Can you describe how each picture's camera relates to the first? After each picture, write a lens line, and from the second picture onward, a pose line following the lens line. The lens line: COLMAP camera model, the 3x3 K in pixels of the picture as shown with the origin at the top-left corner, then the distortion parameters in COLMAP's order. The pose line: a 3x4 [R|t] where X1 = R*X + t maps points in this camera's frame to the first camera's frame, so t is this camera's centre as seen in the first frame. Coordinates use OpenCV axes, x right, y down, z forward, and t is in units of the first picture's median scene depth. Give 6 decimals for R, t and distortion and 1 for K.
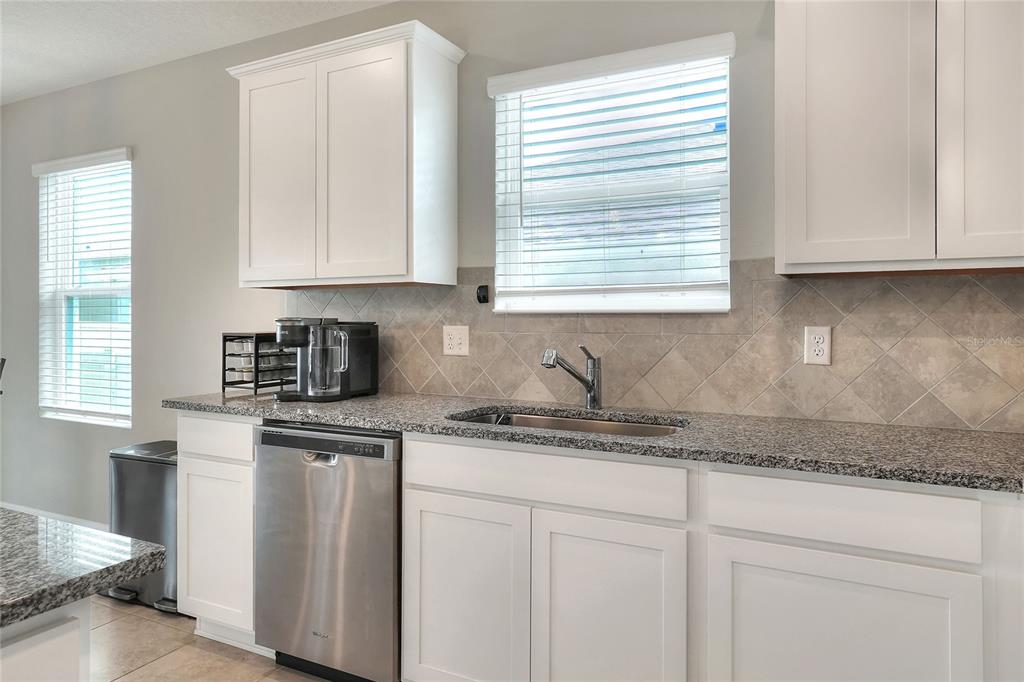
lens RADIAL K [[661.6, 0, 512.8], [0, 661.6, 313.6], [0, 0, 1]] dist [-0.001900, -0.000121]
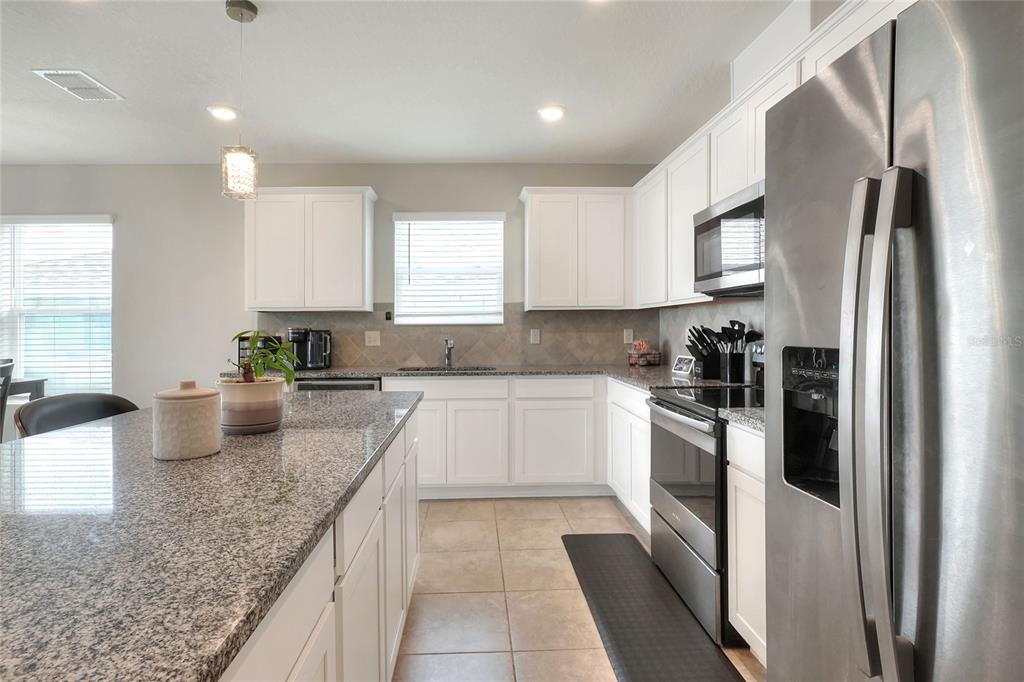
lens RADIAL K [[508.8, 0, 480.5], [0, 508.8, 325.9], [0, 0, 1]] dist [-0.023602, 0.001298]
pose [[0.880948, -0.002637, 0.473206, -0.636406], [0.004468, 0.999986, -0.002745, 0.008884], [-0.473192, 0.004533, 0.880947, -0.631859]]
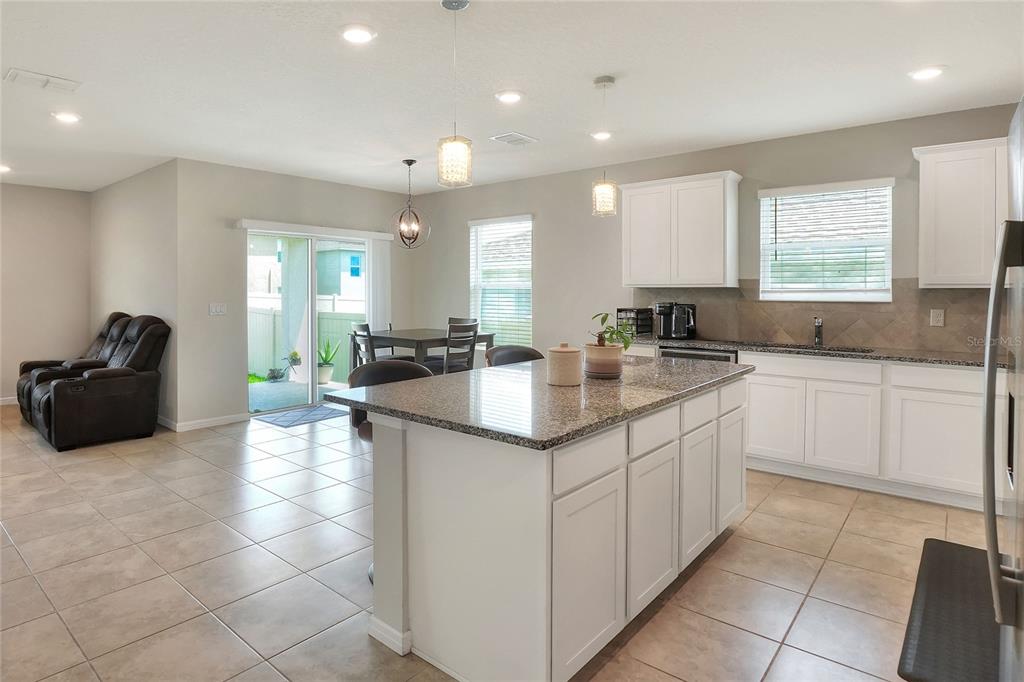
lens RADIAL K [[548.2, 0, 477.9], [0, 548.2, 297.5], [0, 0, 1]] dist [-0.014730, -0.001477]
pose [[0.971169, 0.007992, -0.238257, -0.567810], [-0.004874, 0.999895, 0.013674, -0.035805], [0.238341, -0.012119, 0.971106, -1.067416]]
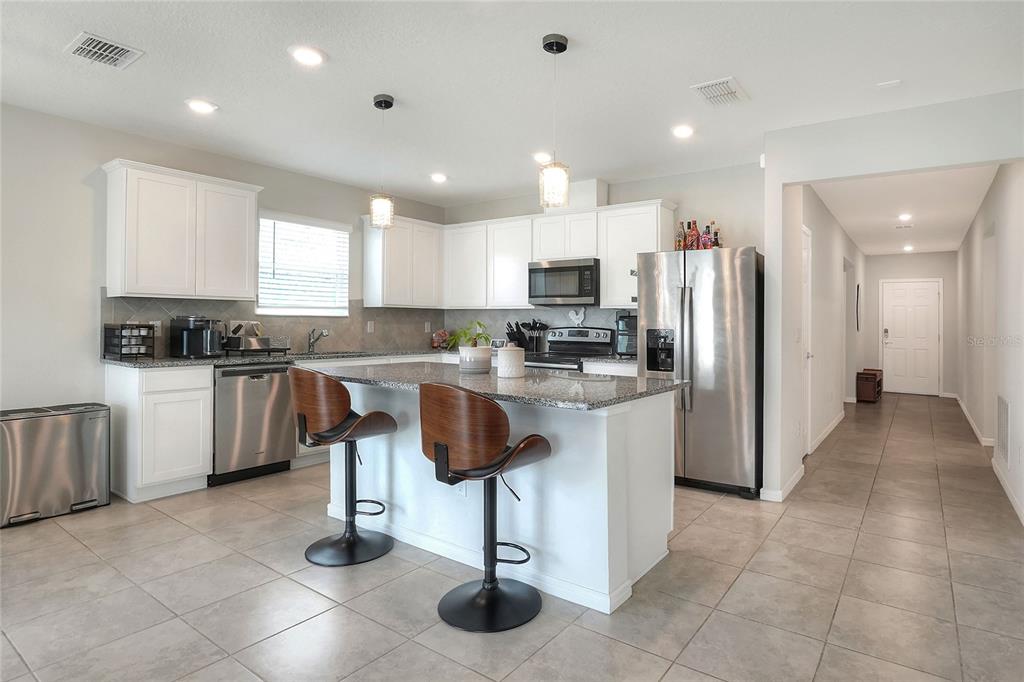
lens RADIAL K [[548.2, 0, 552.1], [0, 548.2, 312.9], [0, 0, 1]] dist [-0.014730, -0.001477]
pose [[0.134538, 0.020566, 0.990695, -1.992251], [-0.013871, 0.999726, -0.018870, 0.014813], [-0.990811, -0.011203, 0.134787, -0.267976]]
